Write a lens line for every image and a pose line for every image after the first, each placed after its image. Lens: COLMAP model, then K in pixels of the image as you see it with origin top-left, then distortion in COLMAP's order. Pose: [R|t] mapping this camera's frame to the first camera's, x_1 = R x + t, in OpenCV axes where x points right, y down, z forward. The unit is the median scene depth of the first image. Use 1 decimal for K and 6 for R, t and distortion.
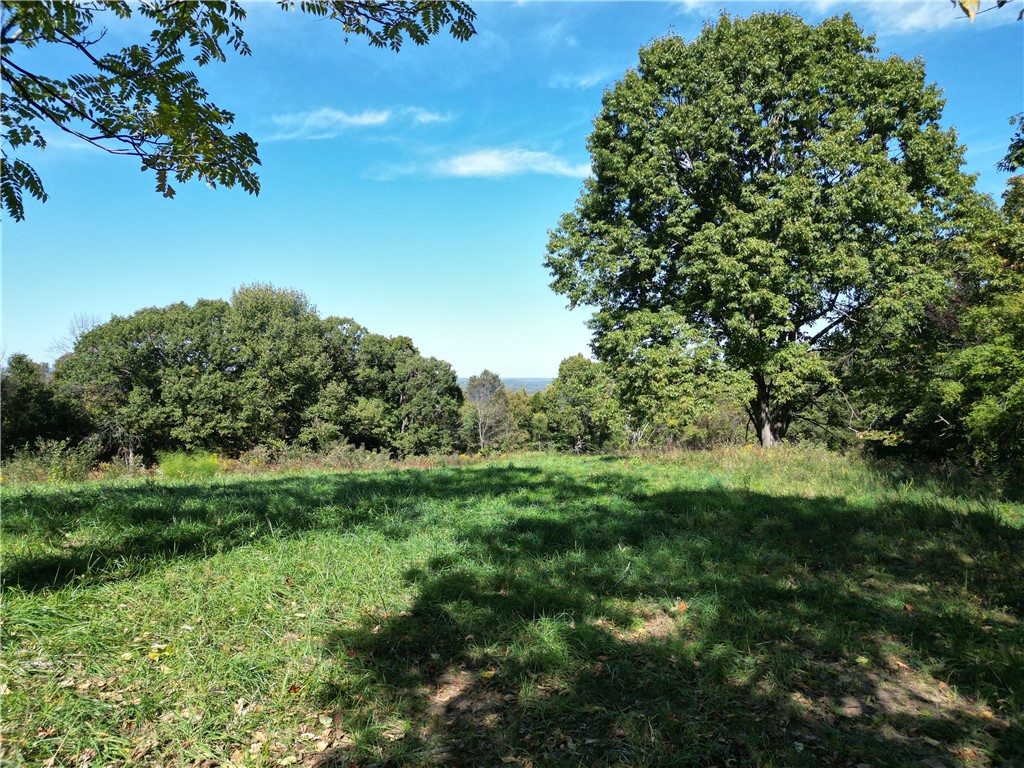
lens RADIAL K [[712.3, 0, 518.1], [0, 712.3, 383.5], [0, 0, 1]] dist [0.072098, -0.072938]
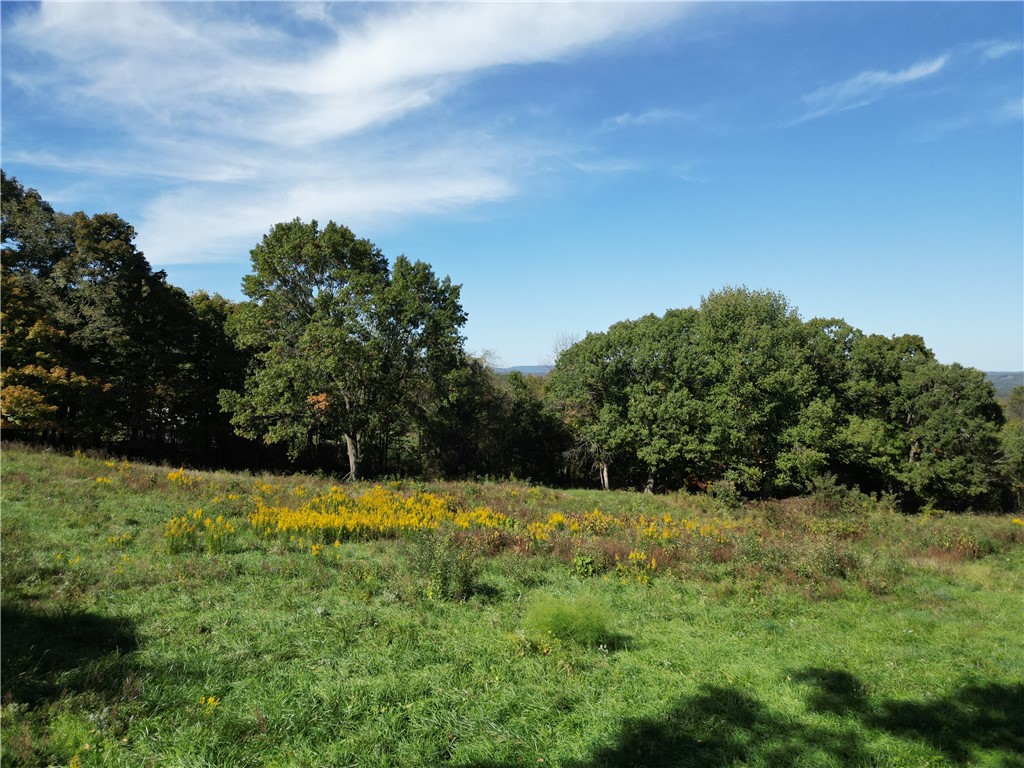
lens RADIAL K [[712.3, 0, 516.4], [0, 712.3, 379.7], [0, 0, 1]] dist [0.072098, -0.072938]
pose [[0.795049, 0.000613, -0.606545, -0.034838], [-0.000113, 1.000000, 0.000863, -0.029508], [0.606545, -0.000618, 0.795049, 0.148346]]
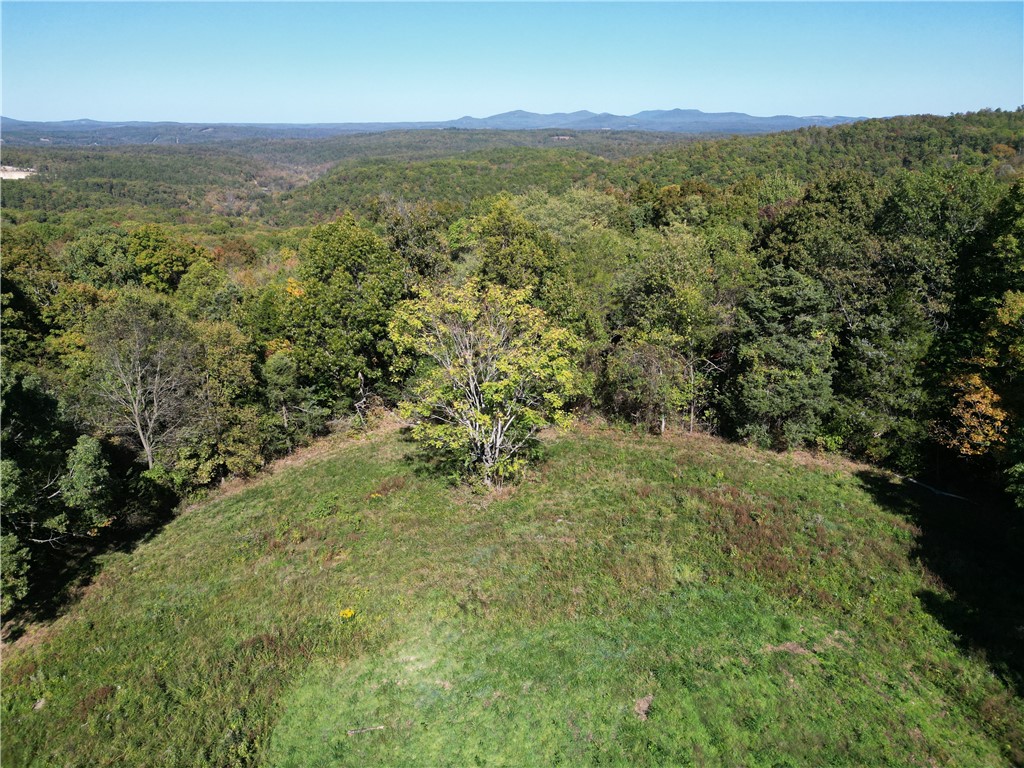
lens RADIAL K [[712.3, 0, 514.7], [0, 712.3, 384.0], [0, 0, 1]] dist [0.072098, -0.072938]
pose [[0.949134, -0.108883, 0.295446, 0.062707], [0.004358, 0.942760, 0.333443, -0.177684], [-0.314841, -0.315194, 0.895281, 0.822789]]
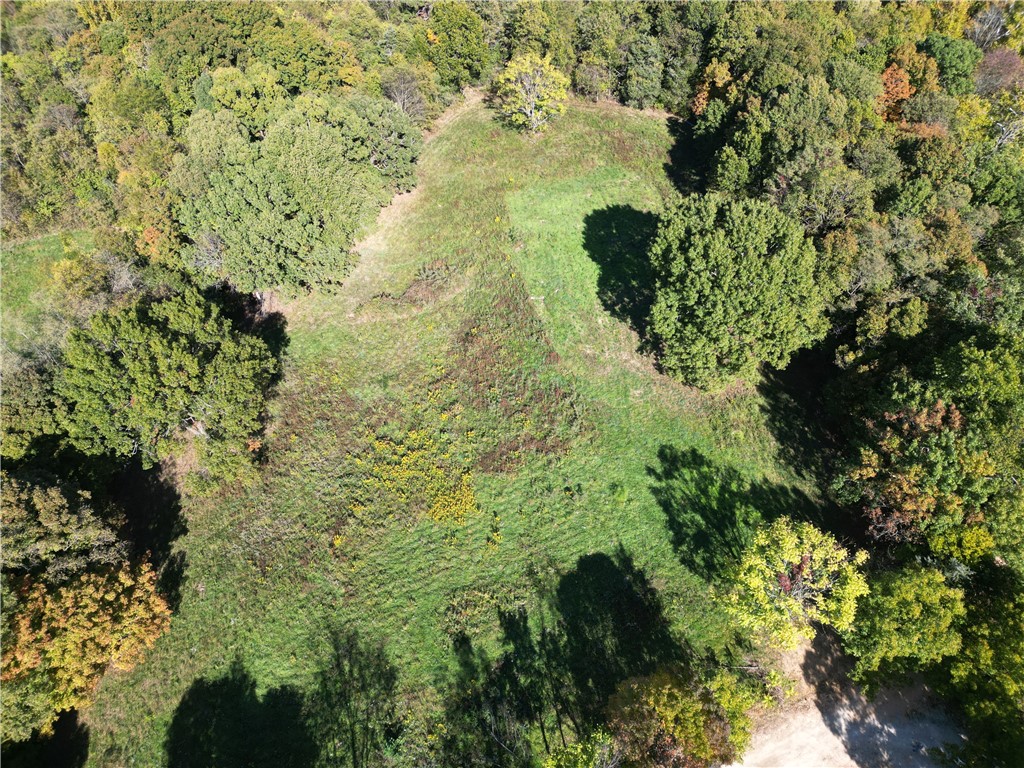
lens RADIAL K [[712.3, 0, 511.9], [0, 712.3, 380.5], [0, 0, 1]] dist [0.072098, -0.072938]
pose [[0.911405, -0.325867, 0.251301, -0.536227], [0.001493, 0.613294, 0.789853, -0.987980], [-0.411509, -0.719500, 0.559446, -0.132735]]
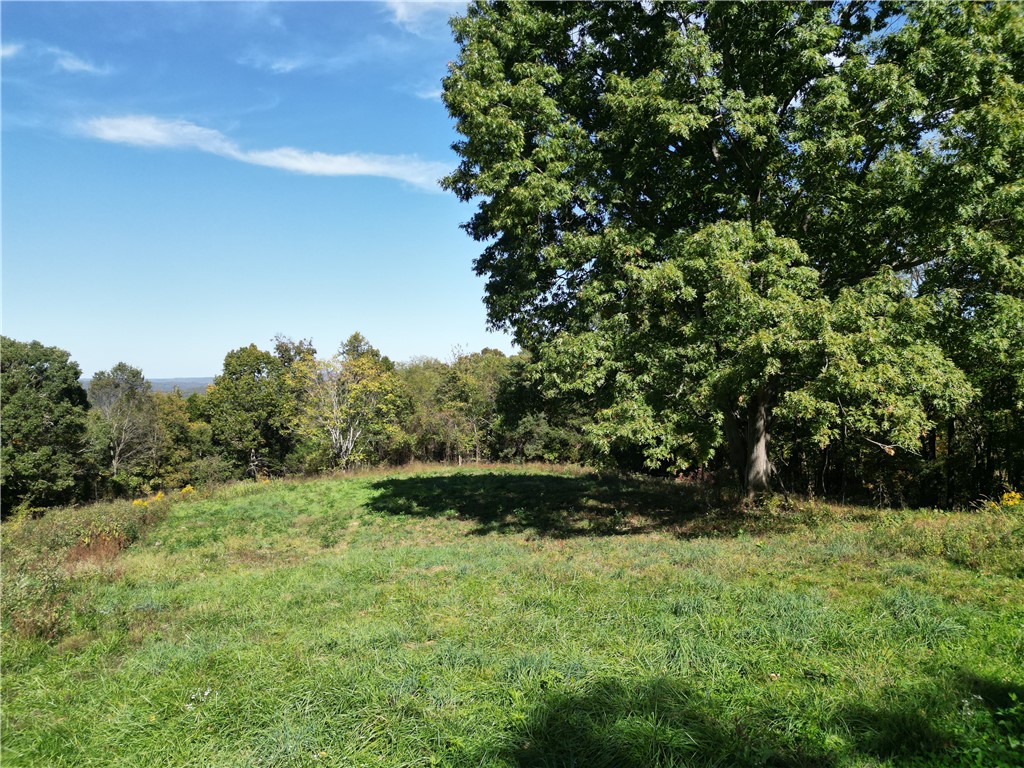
lens RADIAL K [[712.3, 0, 519.6], [0, 712.3, 382.4], [0, 0, 1]] dist [0.072098, -0.072938]
pose [[0.869675, -0.003479, 0.493613, -0.087738], [0.004875, 0.999987, -0.001541, 0.003900], [-0.493602, 0.003747, 0.869680, 0.287277]]
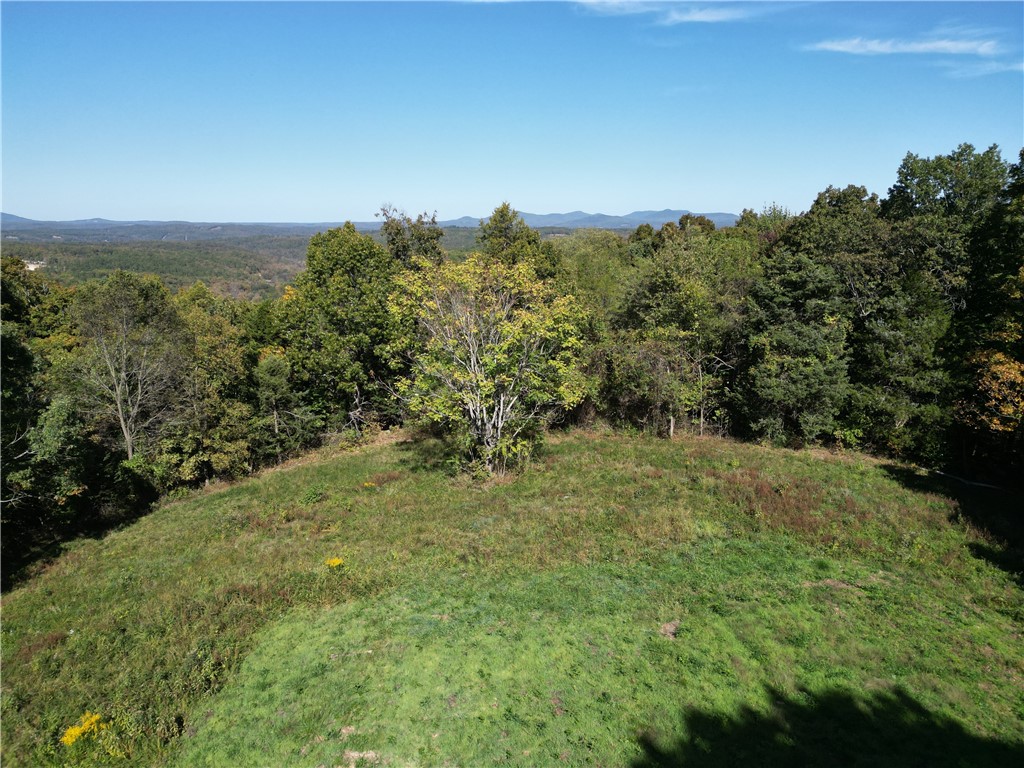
lens RADIAL K [[712.3, 0, 515.1], [0, 712.3, 384.8], [0, 0, 1]] dist [0.072098, -0.072938]
pose [[0.947846, -0.071401, 0.310628, 0.058321], [0.003774, 0.977031, 0.213065, -0.069039], [-0.318706, -0.200781, 0.926344, 0.826907]]
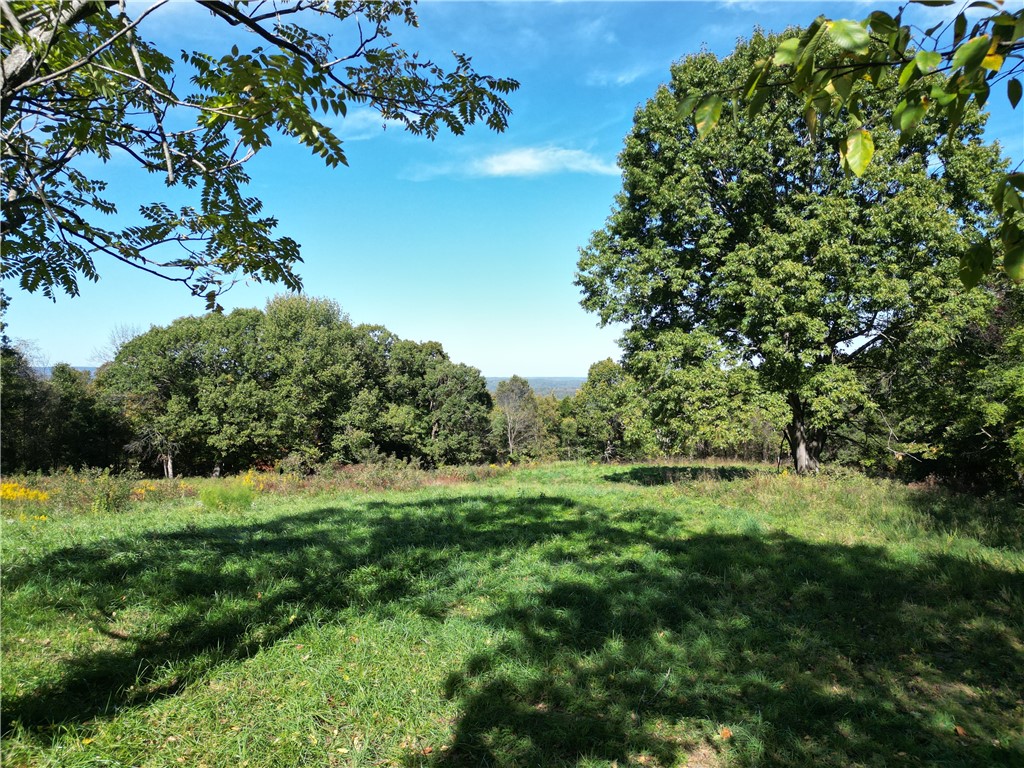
lens RADIAL K [[712.3, 0, 517.7], [0, 712.3, 383.6], [0, 0, 1]] dist [0.072098, -0.072938]
pose [[0.999166, 0.000027, -0.040823, -0.001295], [0.000025, 0.999999, 0.001270, -0.013789], [0.040823, -0.001270, 0.999166, -0.000074]]
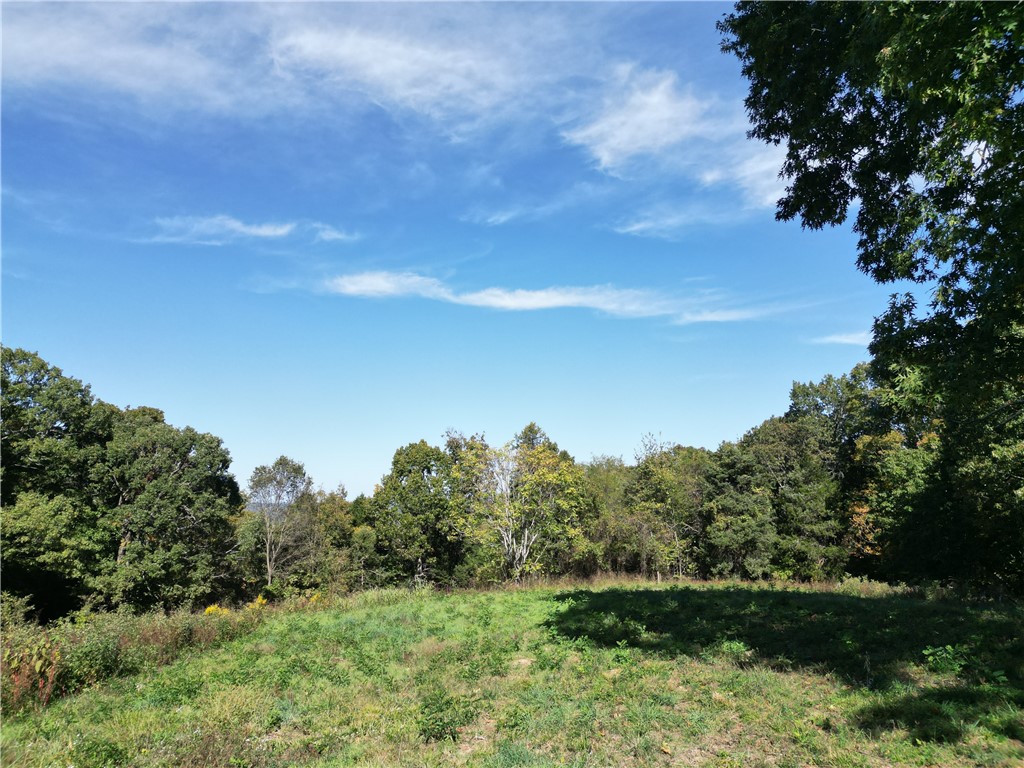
lens RADIAL K [[712.3, 0, 517.3], [0, 712.3, 378.5], [0, 0, 1]] dist [0.072098, -0.072938]
pose [[0.964063, 0.038672, 0.262844, -0.022705], [0.008583, 0.984299, -0.176300, 0.042661], [-0.265535, 0.172220, 0.948595, 0.495258]]
